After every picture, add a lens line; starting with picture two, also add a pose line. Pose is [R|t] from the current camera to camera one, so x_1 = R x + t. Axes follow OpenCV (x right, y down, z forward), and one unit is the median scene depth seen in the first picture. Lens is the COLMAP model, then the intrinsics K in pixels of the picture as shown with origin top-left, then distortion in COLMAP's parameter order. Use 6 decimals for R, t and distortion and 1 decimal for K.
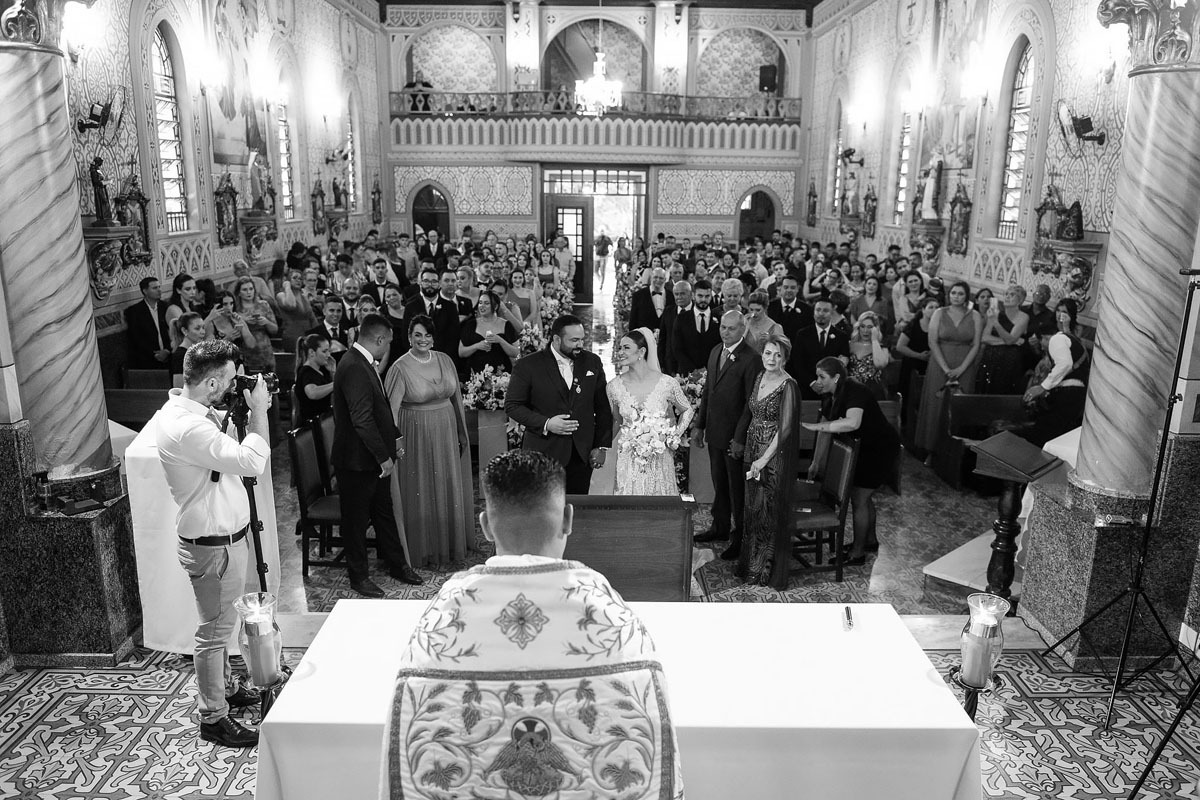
lens RADIAL K [[939.5, 0, 608.7], [0, 939.5, 453.9], [0, 0, 1]] dist [-0.052082, -0.002862]
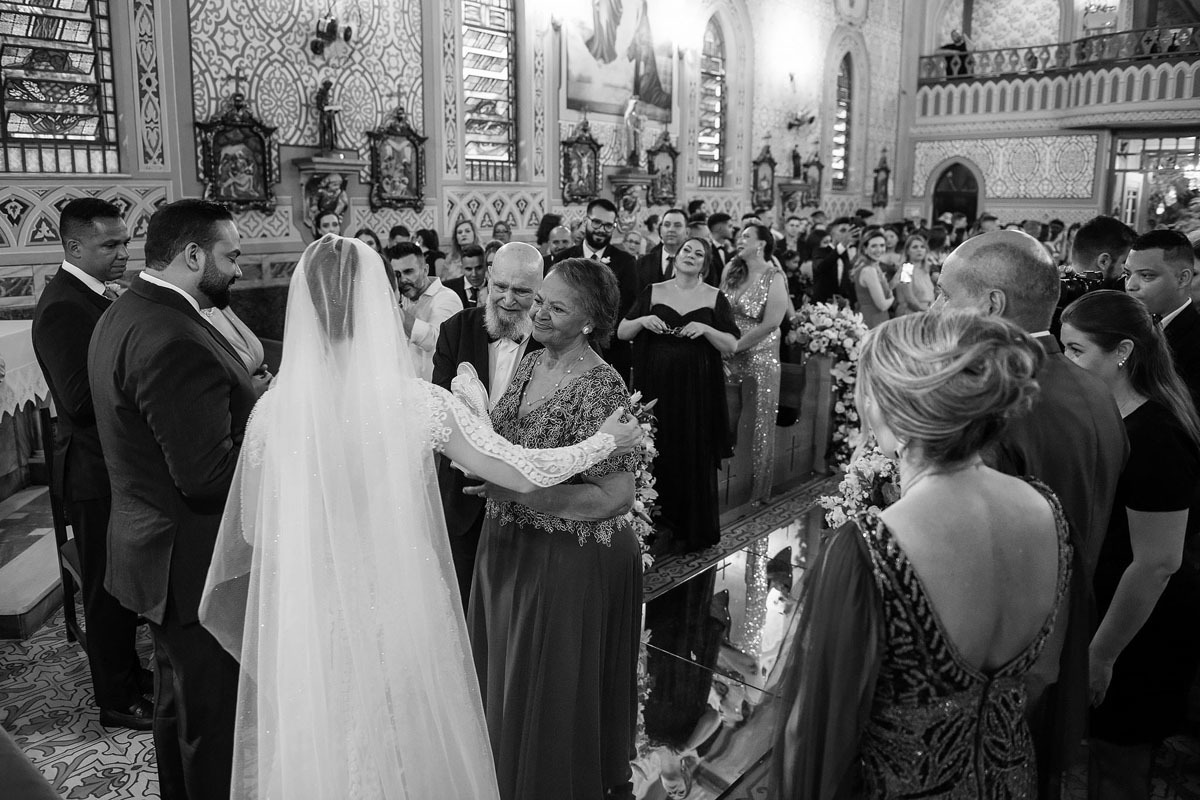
lens RADIAL K [[877.2, 0, 556.0], [0, 877.2, 371.1], [0, 0, 1]] dist [-0.049613, -0.003763]
pose [[0.735993, 0.111322, -0.667774, 0.080905], [-0.172909, 0.984583, -0.026437, -0.026861], [0.654536, 0.134921, 0.743895, 0.234284]]
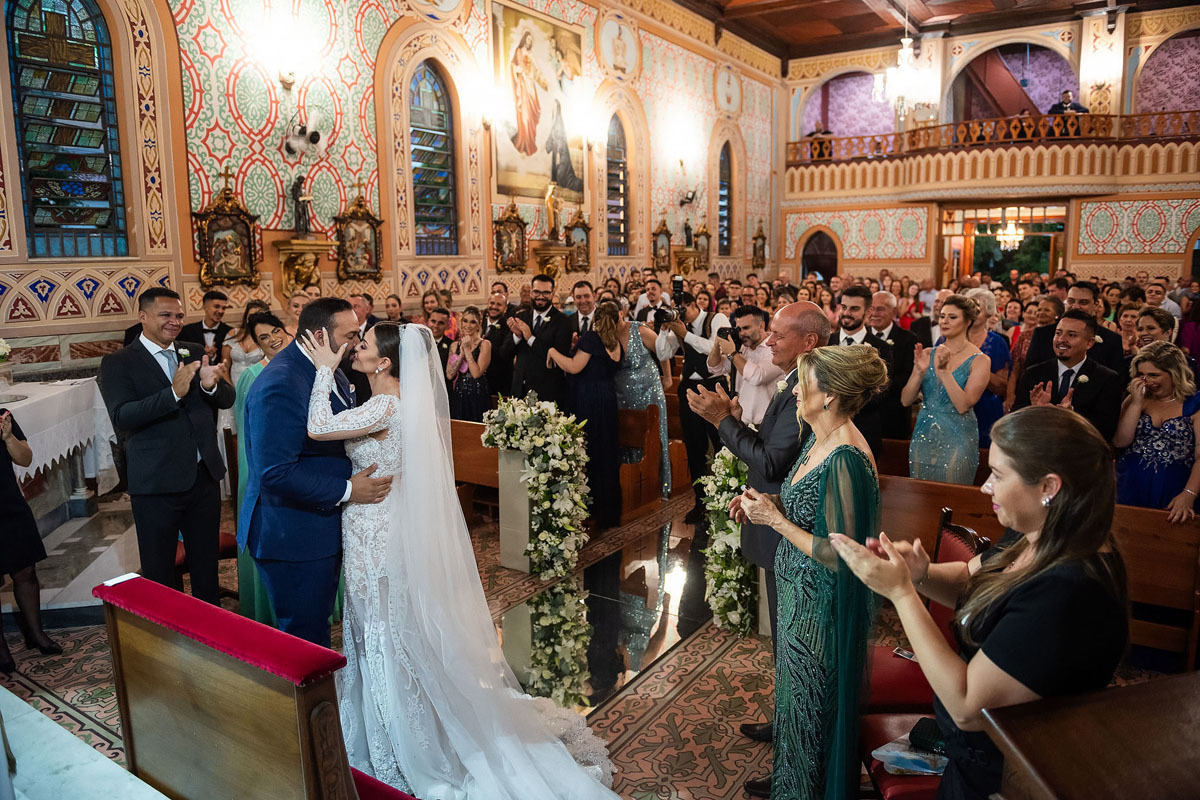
lens RADIAL K [[816.9, 0, 601.0], [0, 816.9, 398.8], [0, 0, 1]] dist [-0.049389, -0.003772]
pose [[0.829148, 0.064974, -0.555240, 0.110668], [-0.127150, 0.989110, -0.074129, -0.018230], [0.544377, 0.132063, 0.828380, 0.188383]]
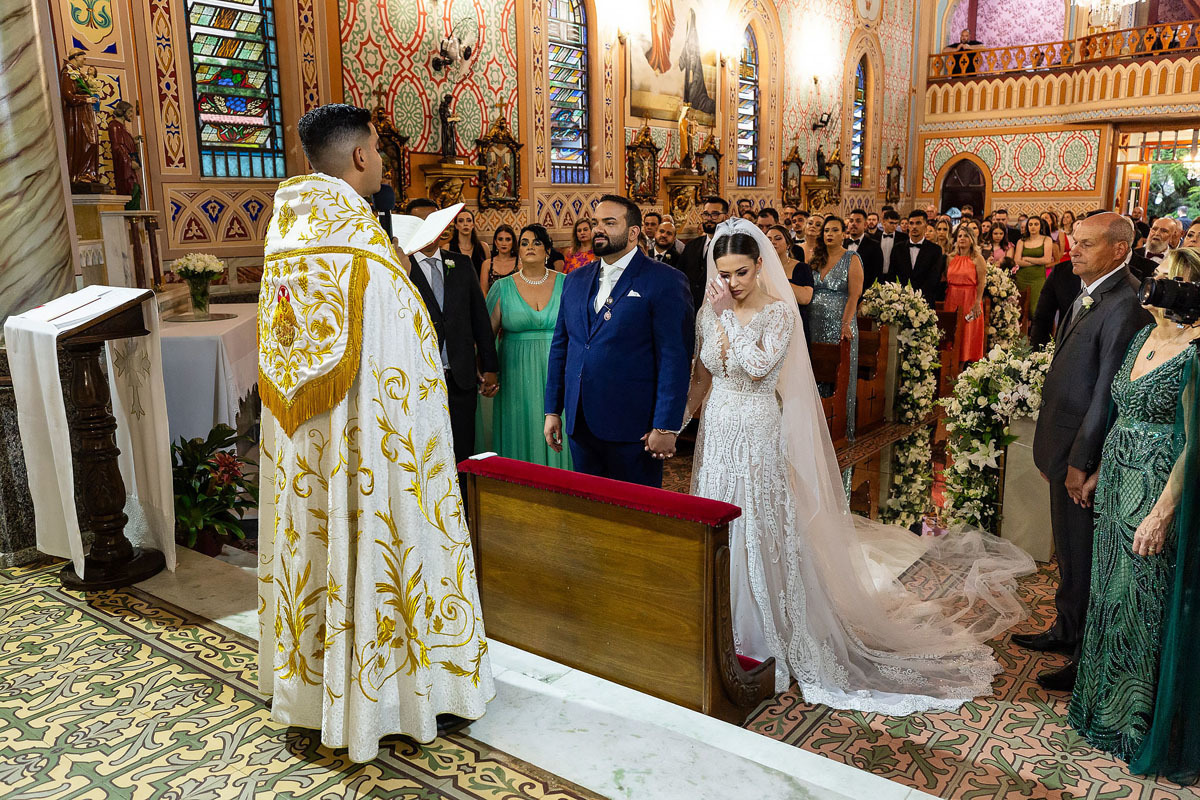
lens RADIAL K [[948.1, 0, 594.2], [0, 948.1, 402.8], [0, 0, 1]] dist [0.003758, 0.005032]
pose [[0.789121, 0.103549, -0.605447, 0.094318], [-0.146256, 0.989014, -0.021476, 0.002619], [0.596572, 0.105498, 0.795596, 0.130409]]
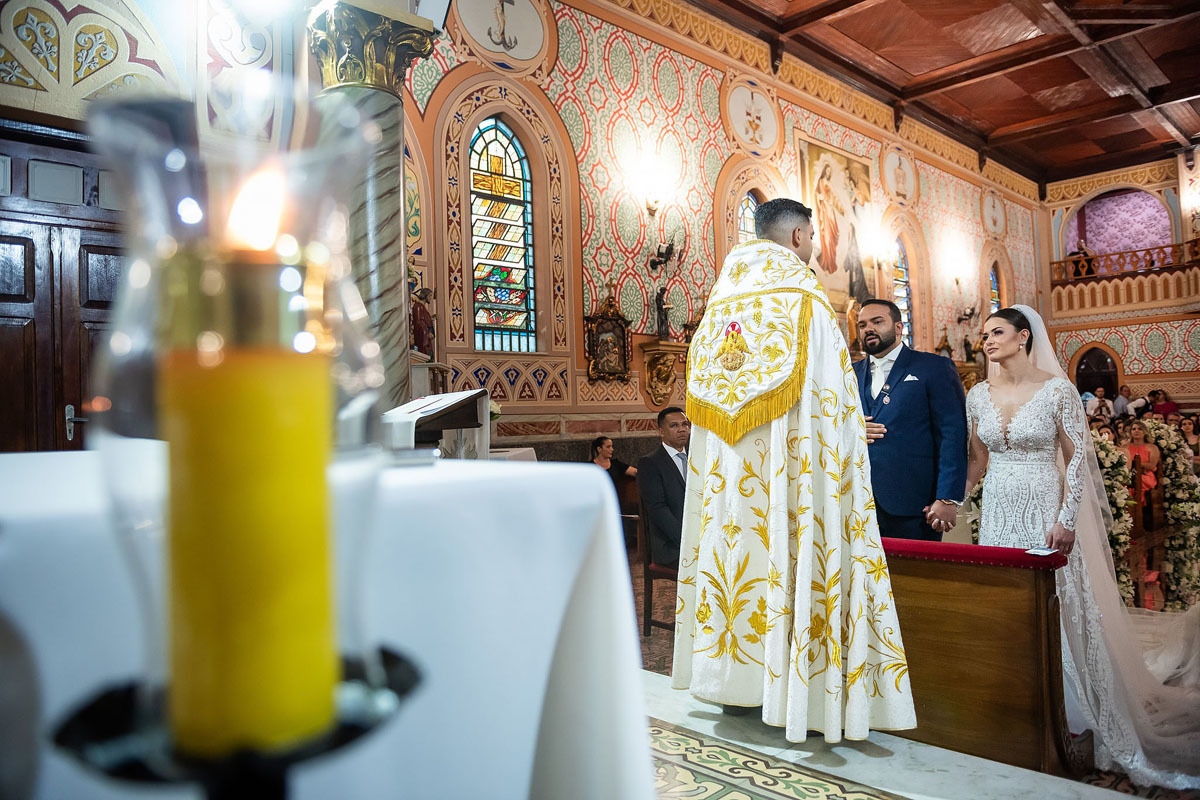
lens RADIAL K [[816.9, 0, 601.0], [0, 816.9, 398.8], [0, 0, 1]] dist [-0.049389, -0.003772]
pose [[0.677157, -0.056441, -0.733670, 0.068757], [-0.159863, 0.961956, -0.221552, 0.028087], [0.718263, 0.267312, 0.642373, 0.123077]]
